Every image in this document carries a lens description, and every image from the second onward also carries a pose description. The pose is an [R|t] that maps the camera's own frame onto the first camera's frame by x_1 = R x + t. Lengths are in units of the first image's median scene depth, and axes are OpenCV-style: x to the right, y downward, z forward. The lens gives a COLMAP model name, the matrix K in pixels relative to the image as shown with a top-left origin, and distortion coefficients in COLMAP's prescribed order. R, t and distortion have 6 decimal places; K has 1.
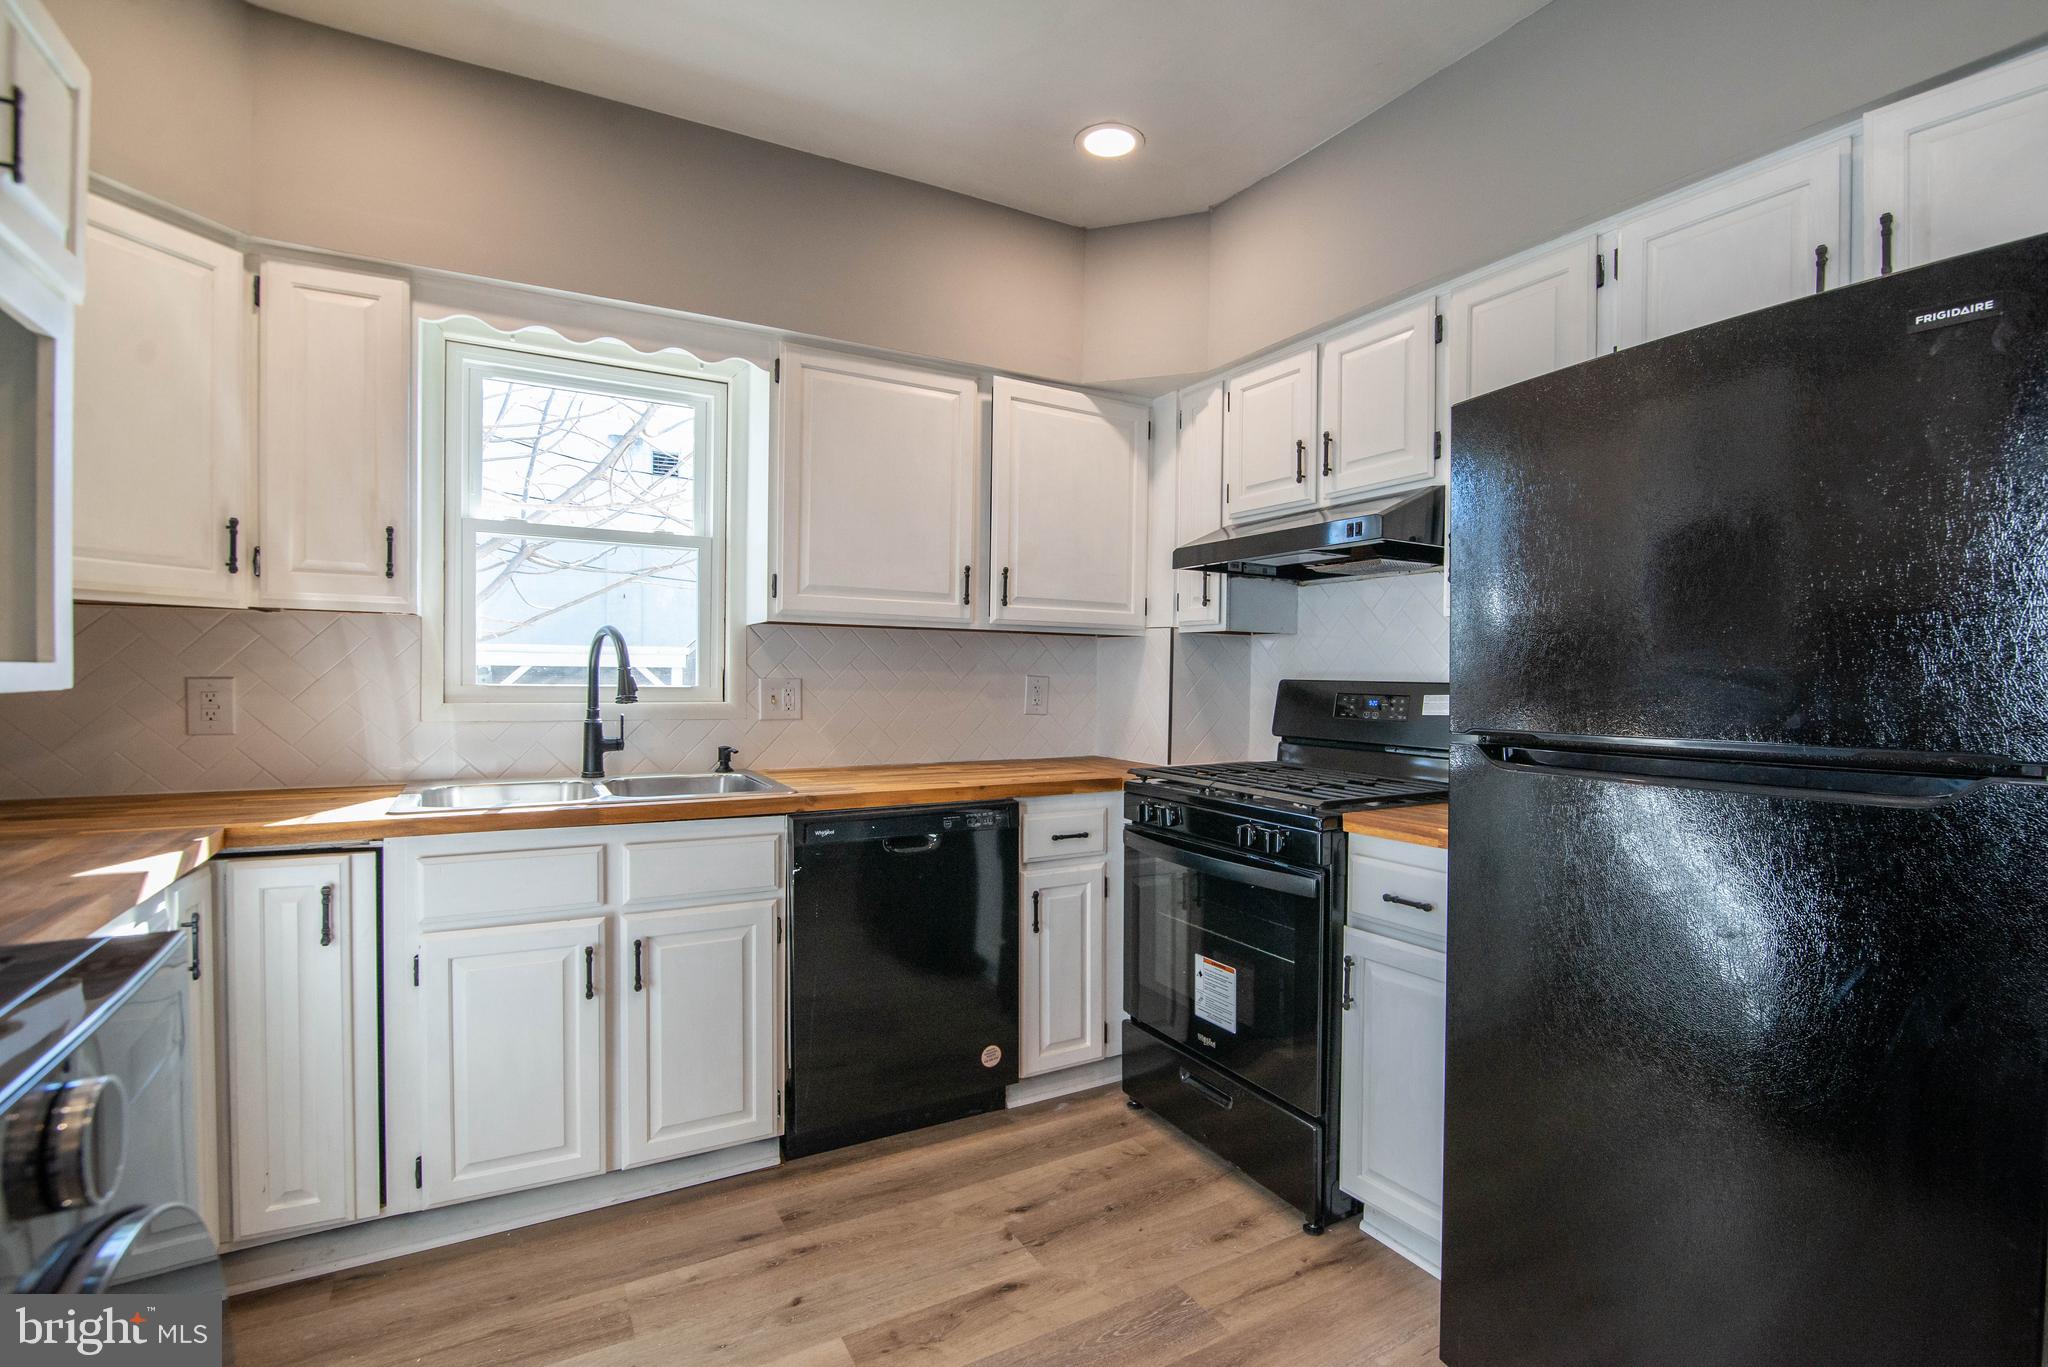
lens RADIAL K [[982.6, 0, 1052.0], [0, 982.6, 694.9], [0, 0, 1]] dist [-0.001685, -0.000232]
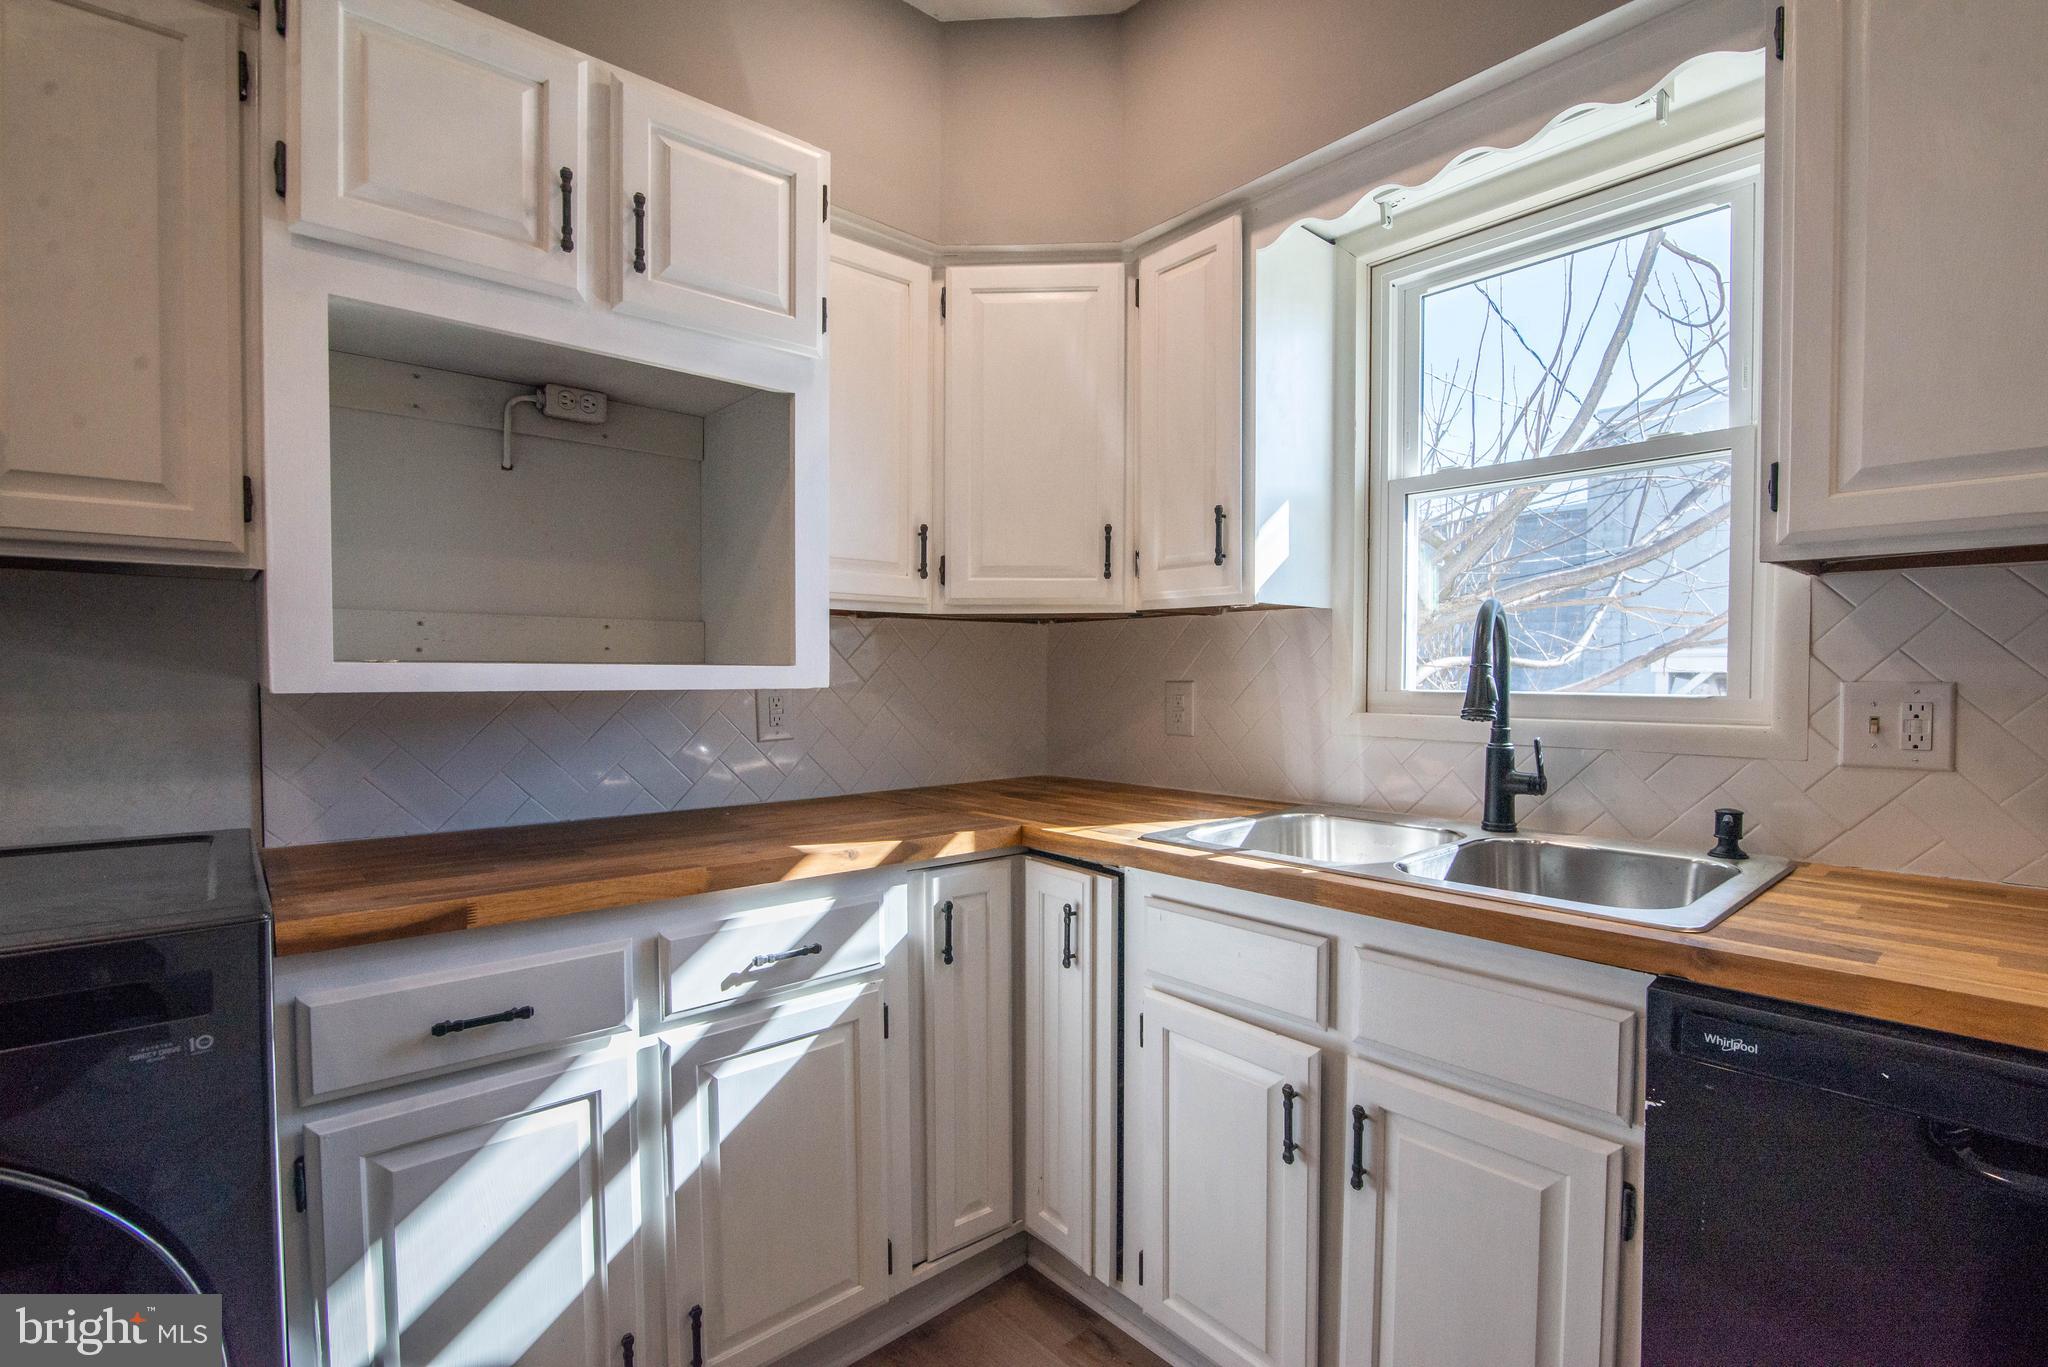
lens RADIAL K [[941.7, 0, 1033.3], [0, 941.7, 696.1], [0, 0, 1]] dist [-0.018359, 0.001051]
pose [[0.204758, 0.011436, -0.978746, 0.097155], [-0.020967, 0.999754, 0.007296, -0.005647], [0.978588, 0.019027, 0.204947, 0.627925]]
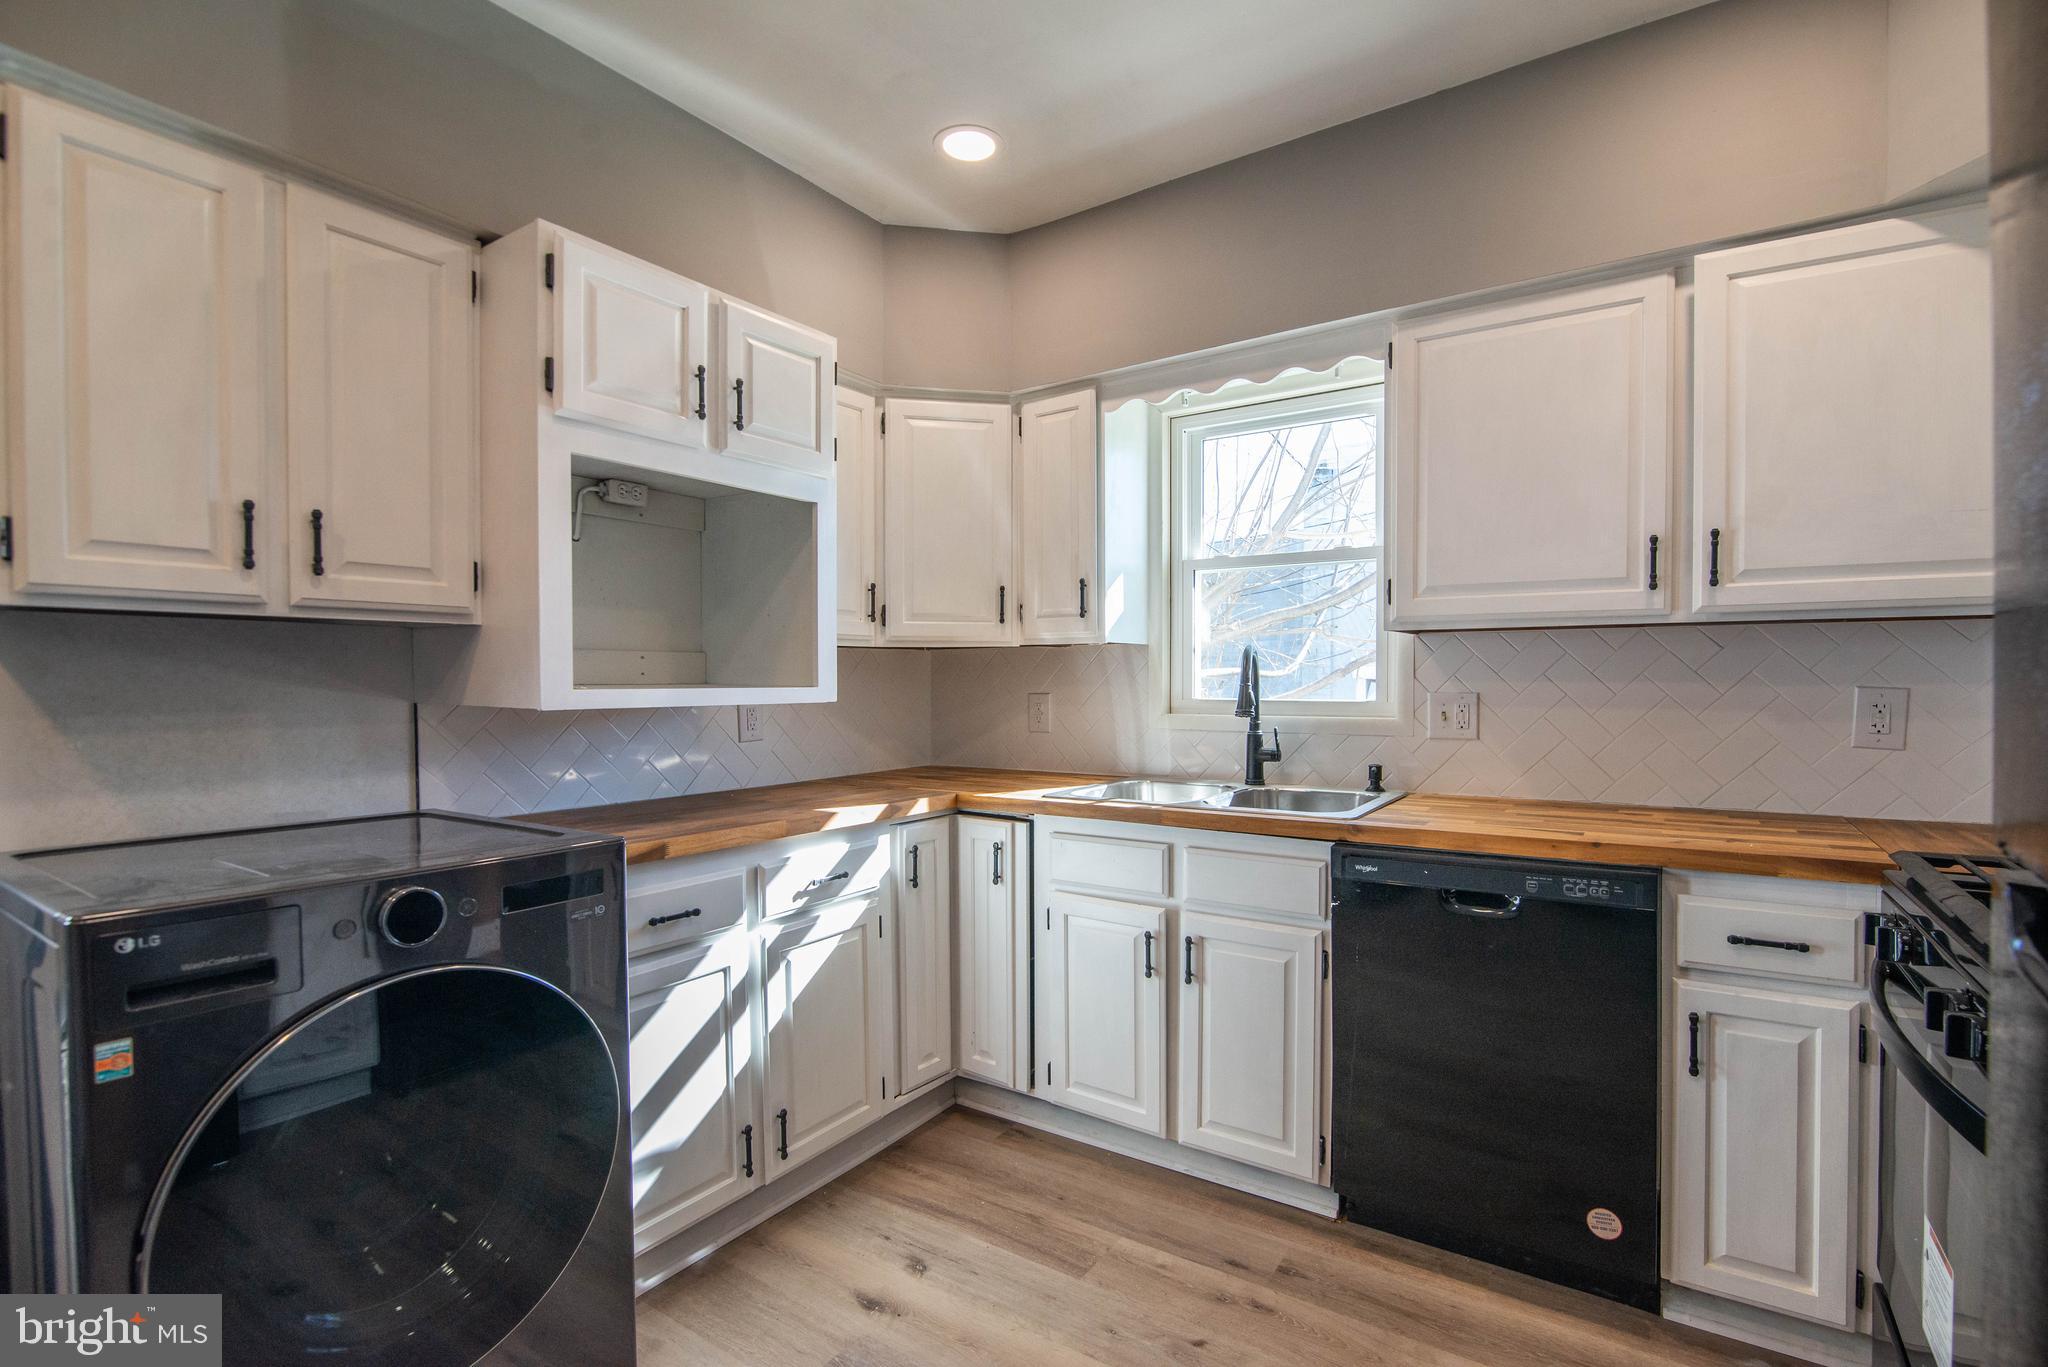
lens RADIAL K [[941.7, 0, 1033.3], [0, 941.7, 696.1], [0, 0, 1]] dist [-0.018359, 0.001051]
pose [[0.442883, 0.001556, -0.896578, 0.395115], [-0.010825, 0.999935, -0.003612, -0.008133], [0.896514, 0.011305, 0.442871, 0.360184]]
